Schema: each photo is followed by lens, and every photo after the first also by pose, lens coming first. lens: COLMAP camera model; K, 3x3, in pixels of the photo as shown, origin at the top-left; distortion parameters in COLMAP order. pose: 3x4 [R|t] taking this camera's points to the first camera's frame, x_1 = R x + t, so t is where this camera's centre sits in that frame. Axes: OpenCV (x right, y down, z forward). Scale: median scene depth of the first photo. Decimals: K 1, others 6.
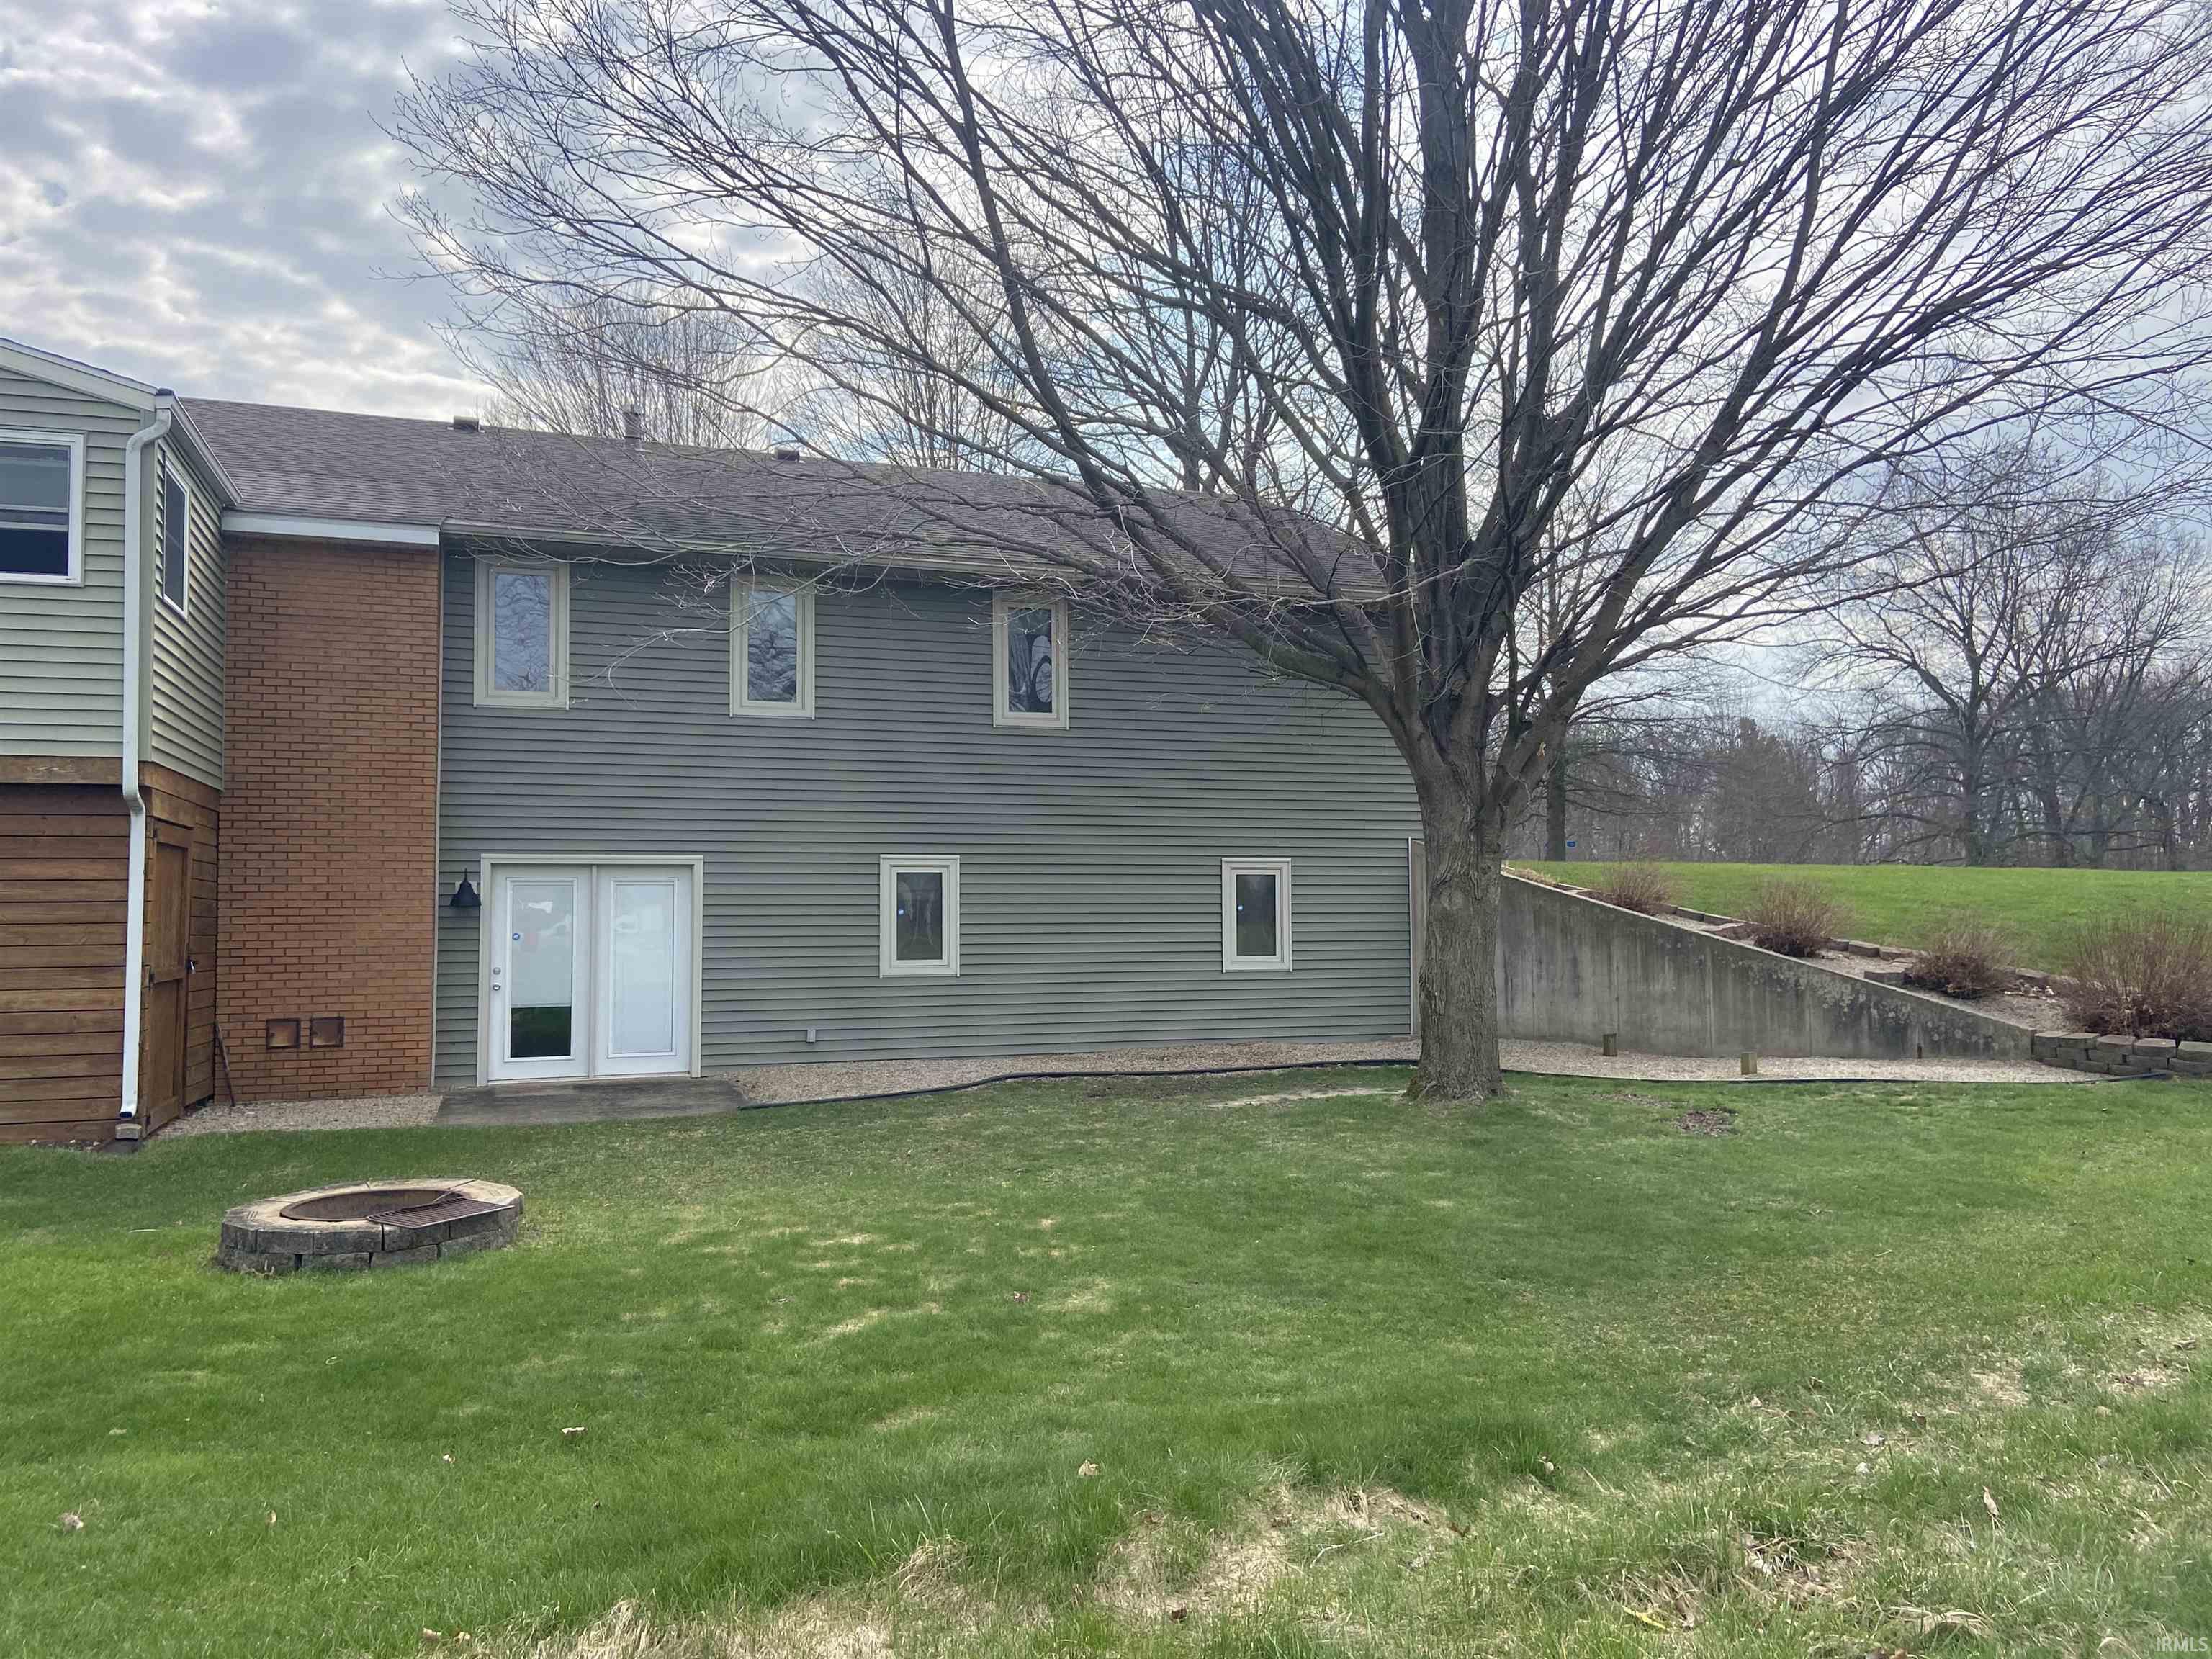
lens RADIAL K [[1643.4, 0, 1103.3], [0, 1643.4, 834.8], [0, 0, 1]] dist [0.119638, -0.149993]
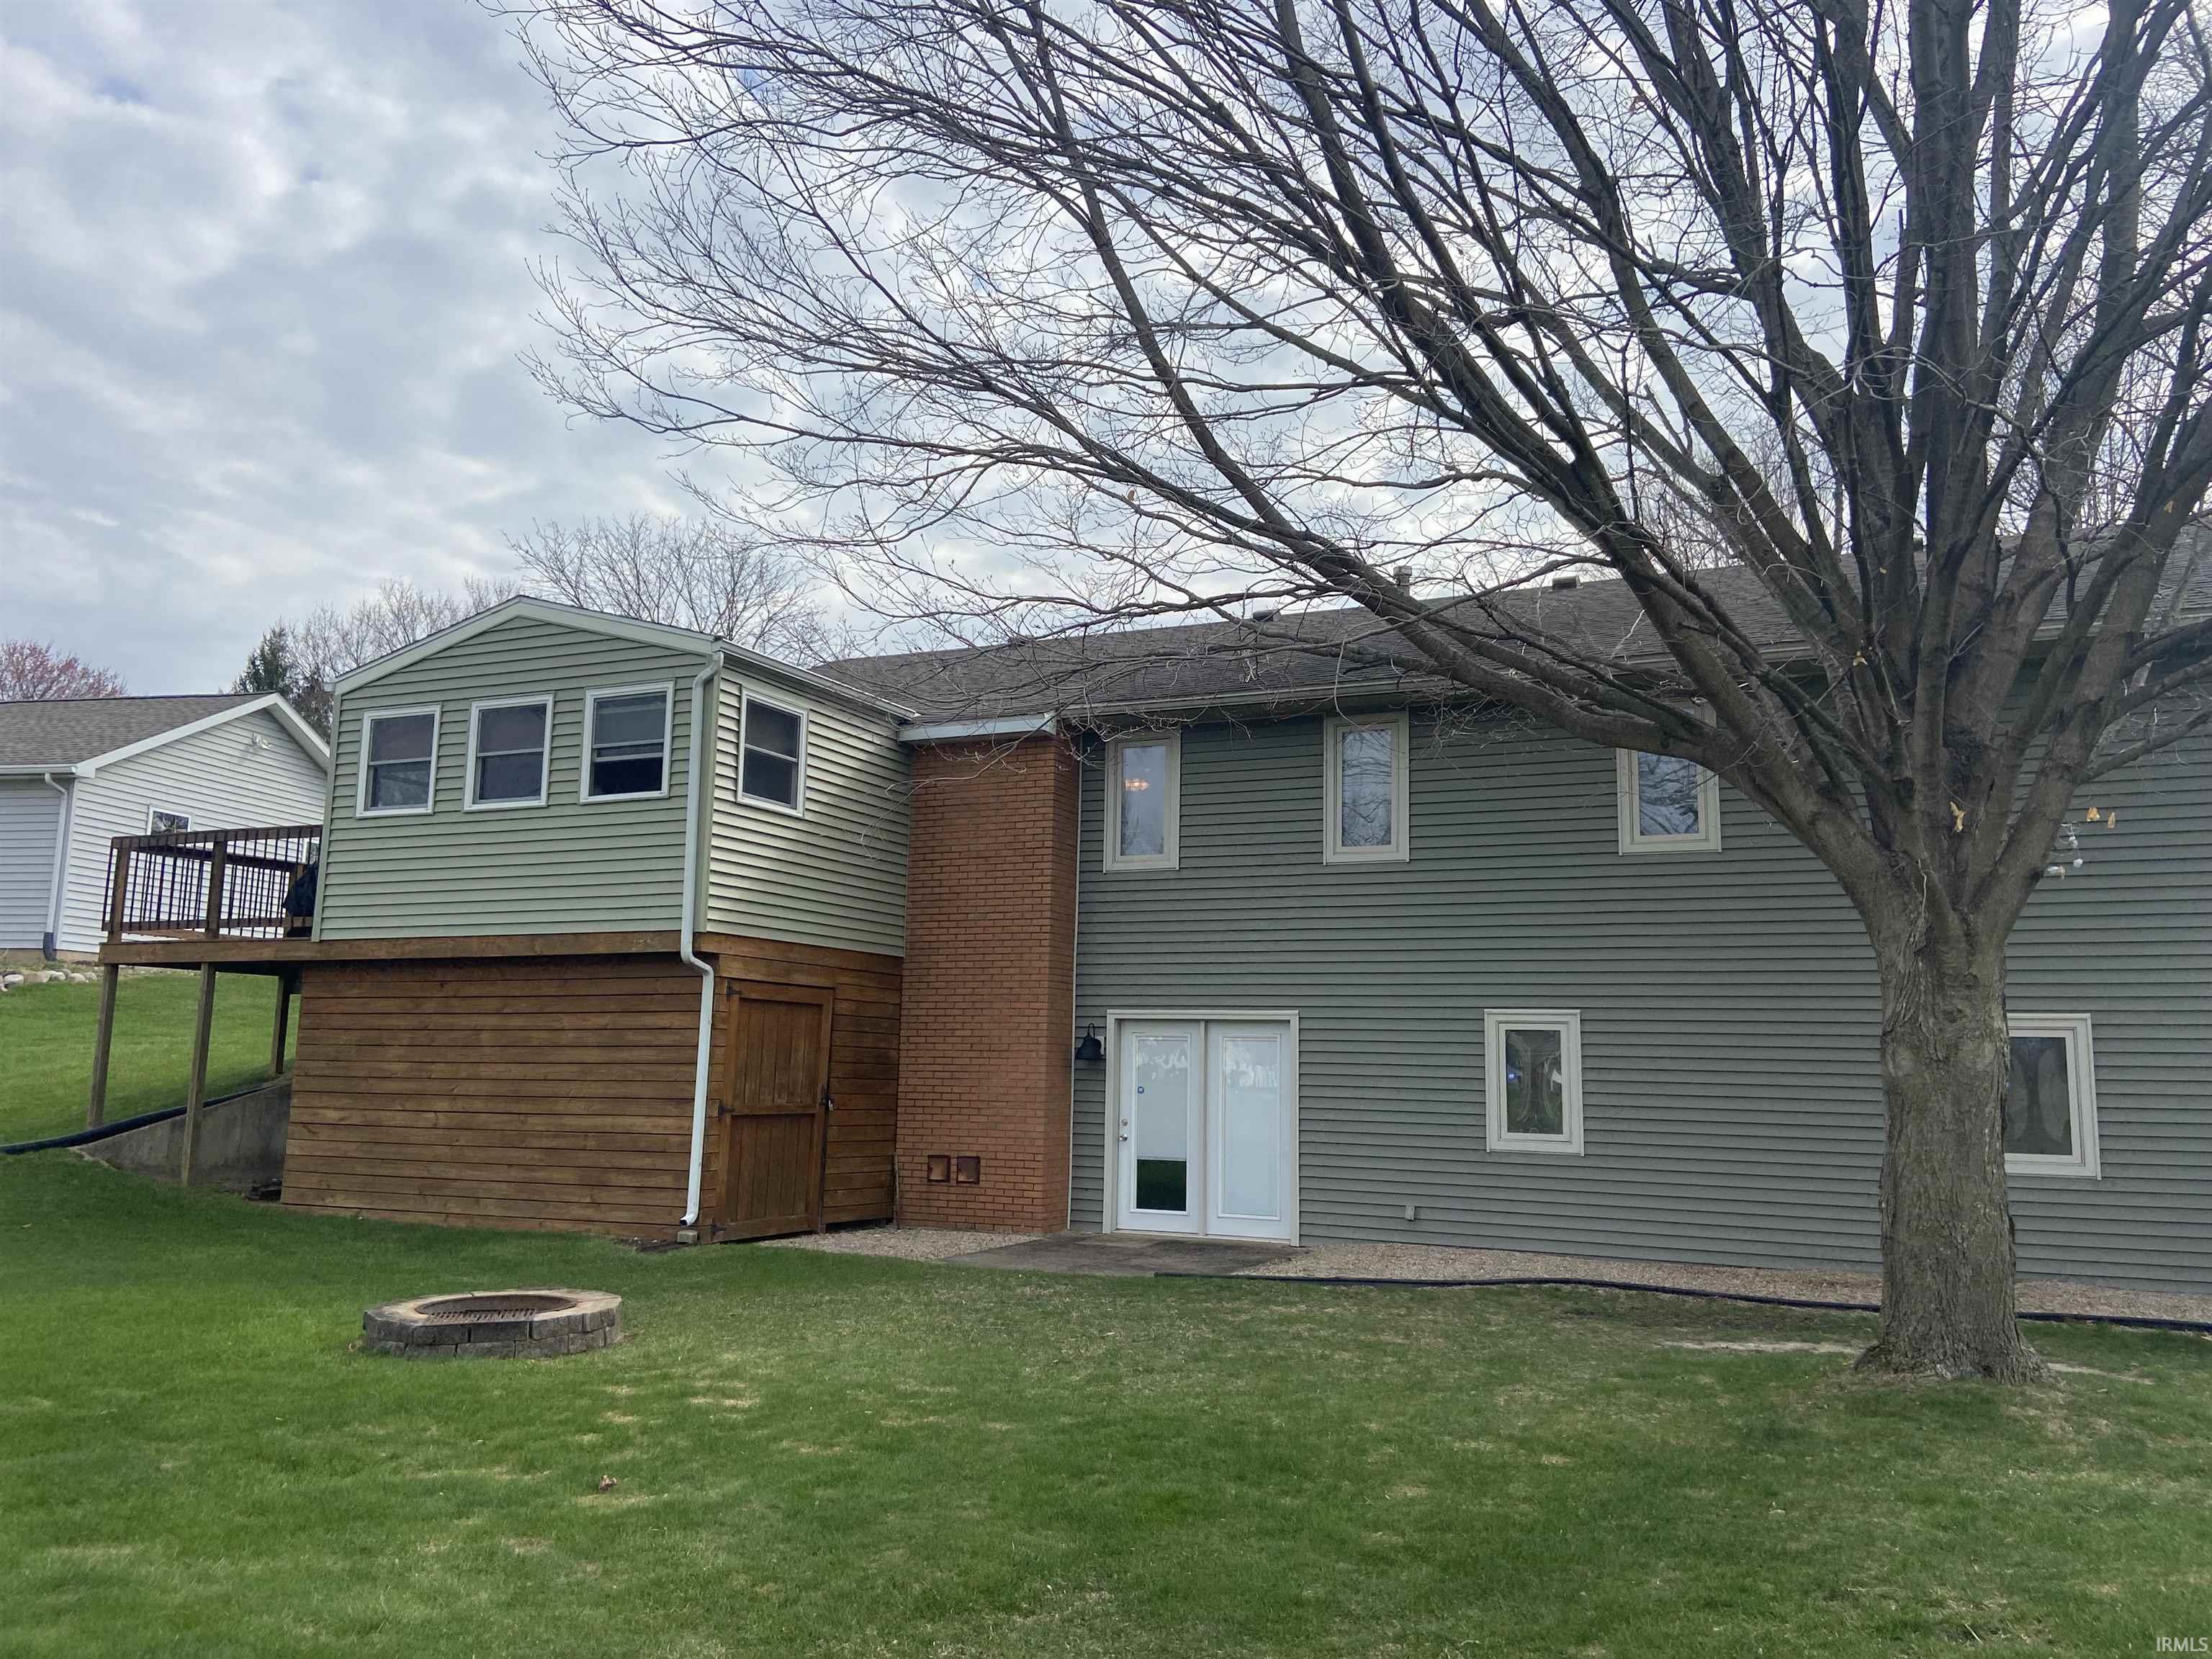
lens RADIAL K [[1643.4, 0, 1103.3], [0, 1643.4, 834.8], [0, 0, 1]] dist [0.119638, -0.149993]
pose [[0.721891, -0.082529, -0.687068, 0.355570], [0.008670, 0.993864, -0.110271, 0.016281], [0.691952, 0.073647, 0.718177, 0.233181]]
